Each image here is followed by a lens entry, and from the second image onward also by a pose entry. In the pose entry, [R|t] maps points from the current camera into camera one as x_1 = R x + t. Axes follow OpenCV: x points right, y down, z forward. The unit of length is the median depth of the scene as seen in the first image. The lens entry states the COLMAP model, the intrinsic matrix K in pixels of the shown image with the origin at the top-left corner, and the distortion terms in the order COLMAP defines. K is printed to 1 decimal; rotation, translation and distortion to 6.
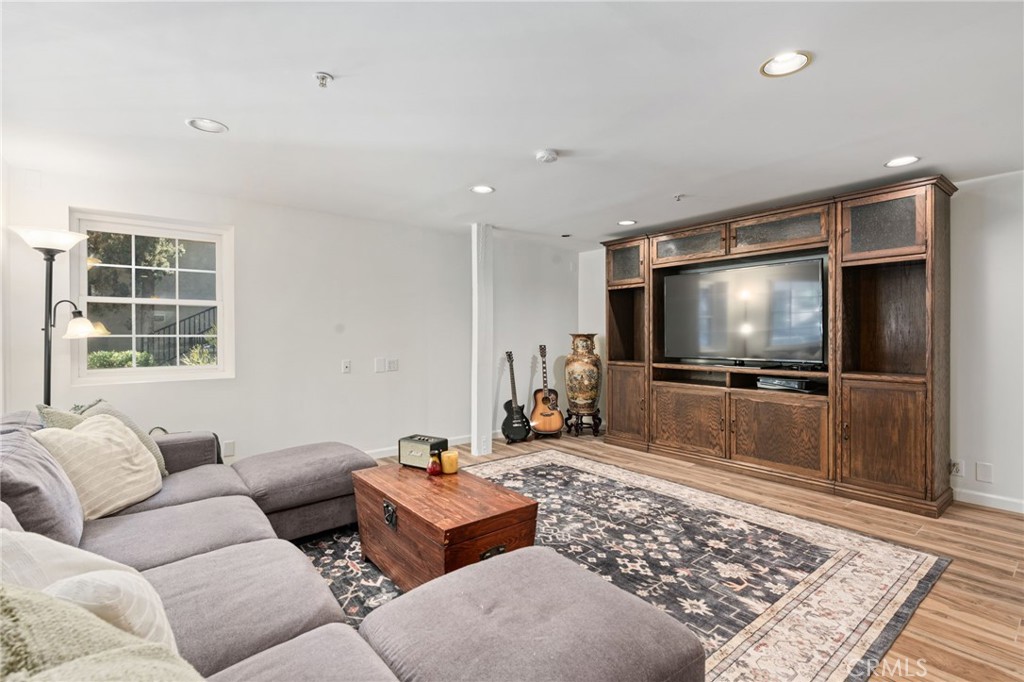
lens RADIAL K [[471.1, 0, 517.6], [0, 471.1, 339.7], [0, 0, 1]] dist [0.003480, -0.000909]
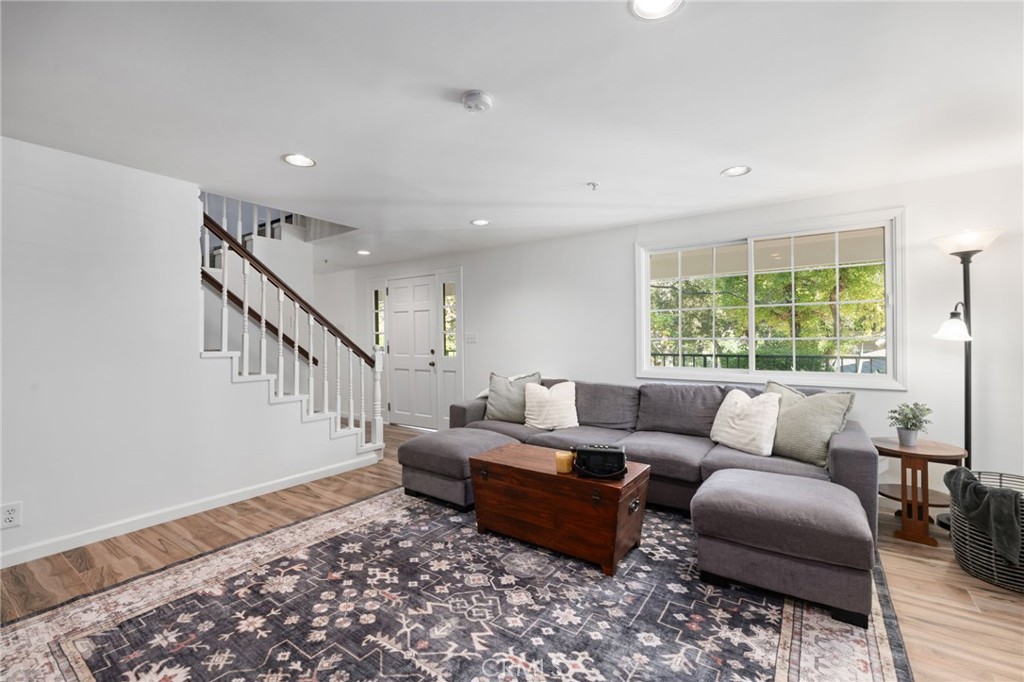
lens RADIAL K [[434.3, 0, 519.0], [0, 434.3, 336.3], [0, 0, 1]] dist [0.000597, -0.001443]
pose [[-0.957592, 0.006196, -0.288061, 0.182754], [0.003551, 0.999947, 0.009702, -0.022505], [0.288106, 0.008267, -0.957563, 1.532624]]
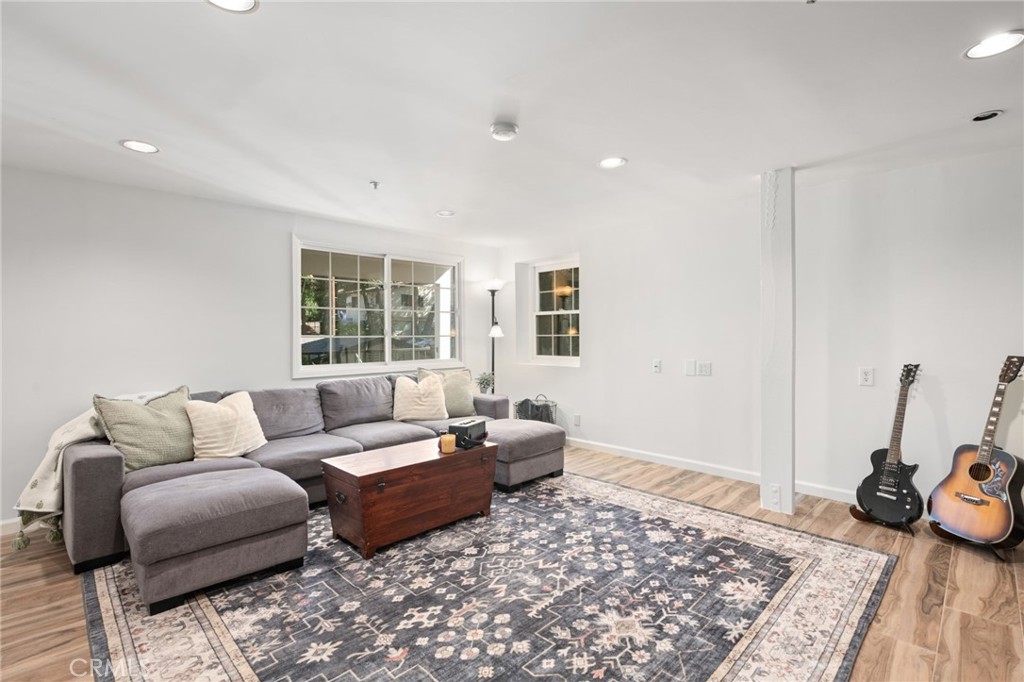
lens RADIAL K [[471.1, 0, 517.5], [0, 471.1, 334.8], [0, 0, 1]] dist [0.003480, -0.000909]
pose [[0.110554, 0.001615, -0.993869, 0.853260], [-0.006138, 0.999981, 0.000942, -0.012313], [0.993851, 0.005996, 0.110562, 0.844386]]
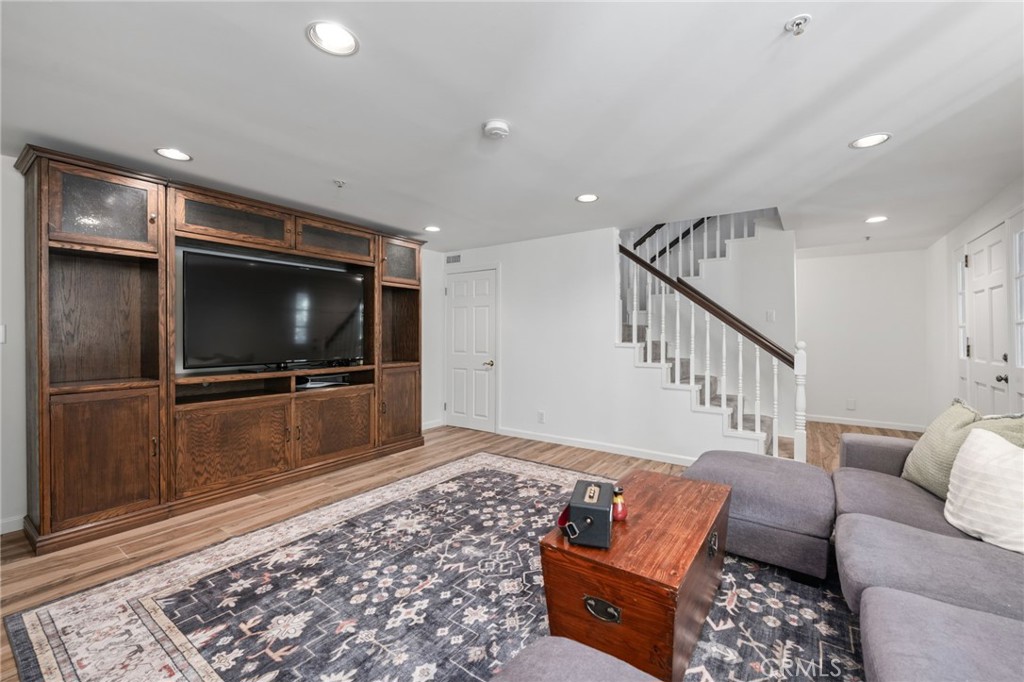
lens RADIAL K [[418.5, 0, 519.1], [0, 418.5, 334.7], [0, 0, 1]] dist [-0.007782, -0.000226]
pose [[-0.282373, 0.002978, 0.959300, -0.624155], [0.012028, 0.999928, 0.000436, -0.009607], [-0.959229, 0.011662, -0.282388, 1.073024]]
